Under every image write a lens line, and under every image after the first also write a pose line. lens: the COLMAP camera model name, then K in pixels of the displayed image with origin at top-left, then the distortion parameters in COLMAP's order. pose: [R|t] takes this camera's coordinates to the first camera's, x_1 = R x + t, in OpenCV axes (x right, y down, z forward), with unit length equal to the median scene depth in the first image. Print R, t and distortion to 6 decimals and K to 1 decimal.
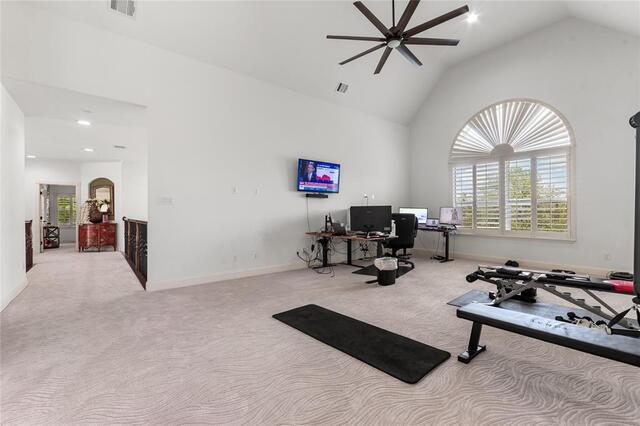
lens RADIAL K [[283.8, 0, 320.0], [0, 283.8, 213.0], [0, 0, 1]] dist [-0.000252, 0.000044]
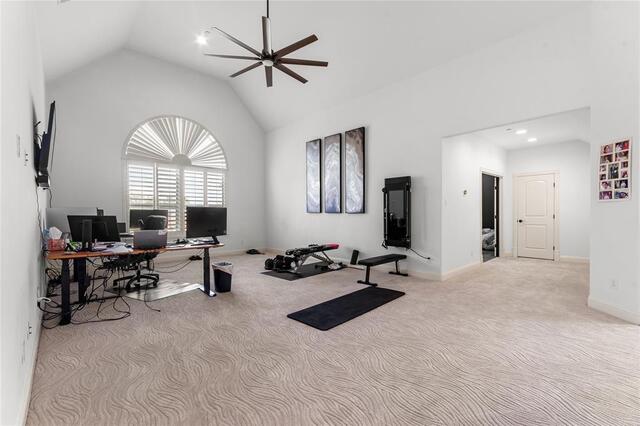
lens RADIAL K [[283.8, 0, 320.0], [0, 283.8, 213.0], [0, 0, 1]] dist [-0.000252, 0.000044]
pose [[-0.110785, 0.003617, 0.993838, -0.614162], [-0.003442, 0.999986, -0.004023, -0.005578], [-0.993838, -0.003866, -0.110771, 0.642412]]
